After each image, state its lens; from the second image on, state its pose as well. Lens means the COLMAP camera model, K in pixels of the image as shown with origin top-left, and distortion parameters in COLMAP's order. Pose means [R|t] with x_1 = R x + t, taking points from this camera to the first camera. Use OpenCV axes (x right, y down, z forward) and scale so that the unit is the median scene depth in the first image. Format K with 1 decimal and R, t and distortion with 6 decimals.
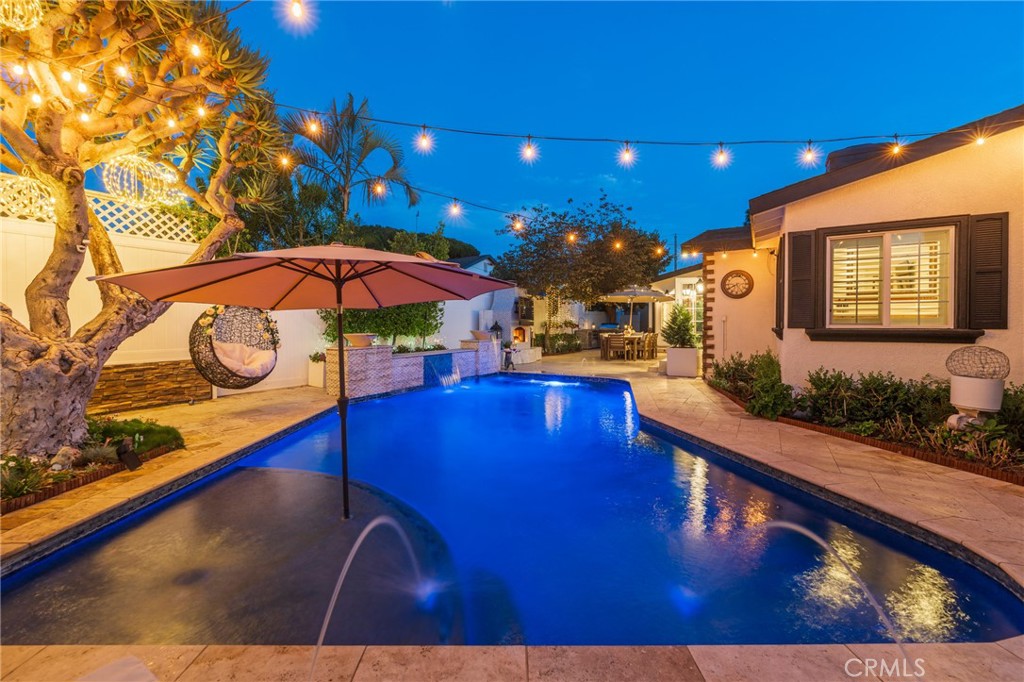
lens RADIAL K [[421.0, 0, 512.3], [0, 421.0, 330.6], [0, 0, 1]] dist [0.001533, 0.000084]
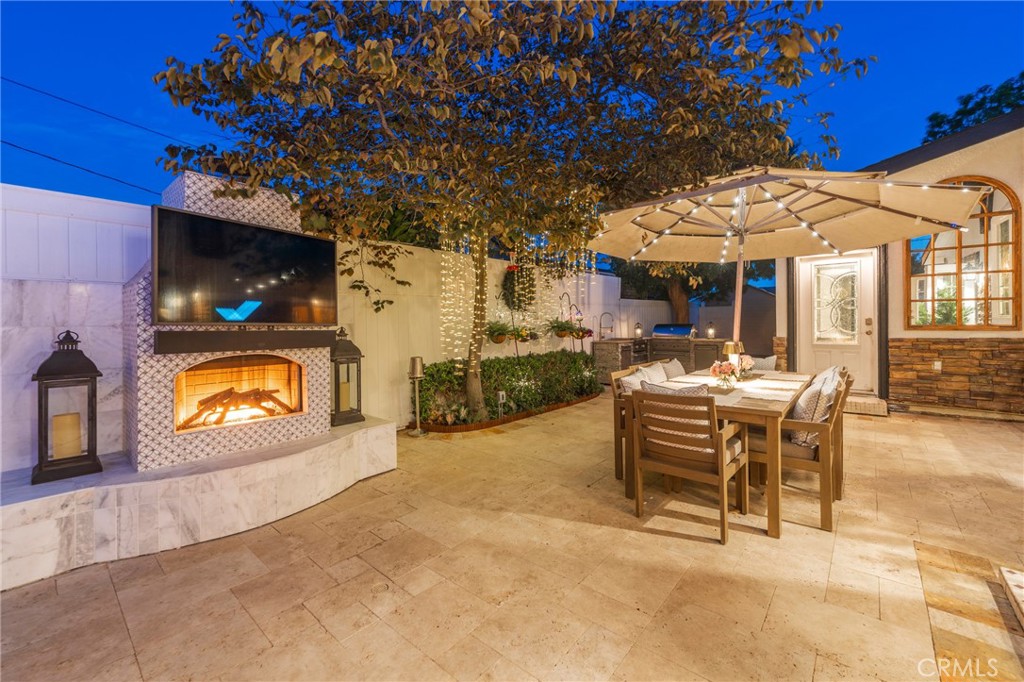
lens RADIAL K [[438.6, 0, 515.4], [0, 438.6, 322.5], [0, 0, 1]] dist [-0.000983, -0.000320]
pose [[0.989579, 0.002556, -0.143970, 0.316815], [-0.003287, 0.999983, -0.004838, -0.041413], [0.143956, 0.005261, 0.989570, 1.239040]]
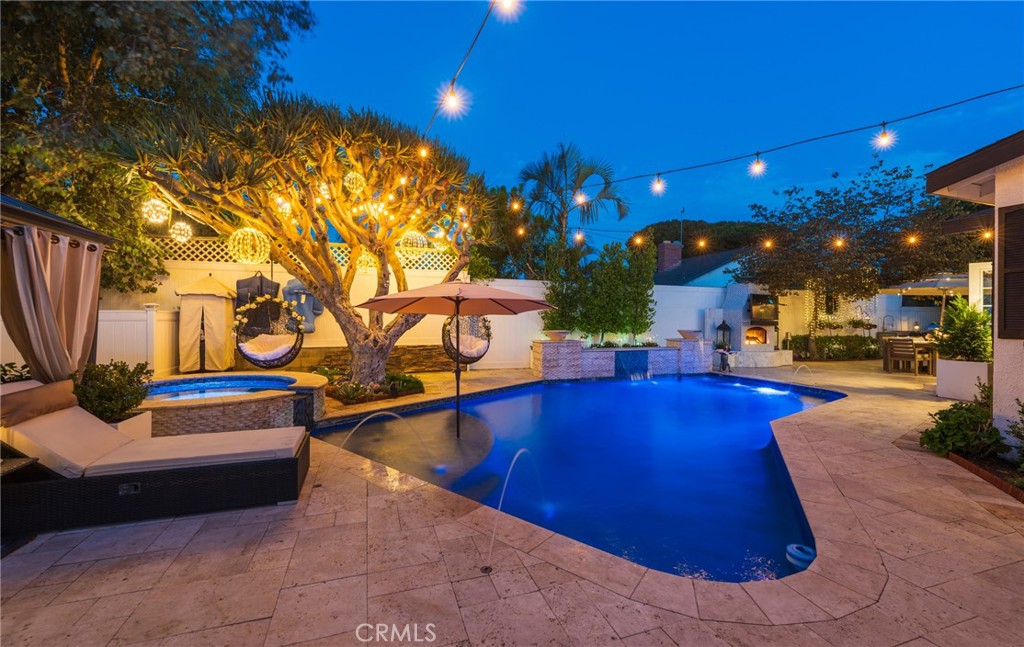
lens RADIAL K [[423.6, 0, 512.0], [0, 423.6, 323.5], [0, 0, 1]] dist [0.010403, -0.000038]
pose [[0.769290, 0.013932, -0.638748, 0.312043], [-0.017702, 0.999843, 0.000488, -0.010924], [0.638655, 0.010932, 0.769416, -0.069396]]
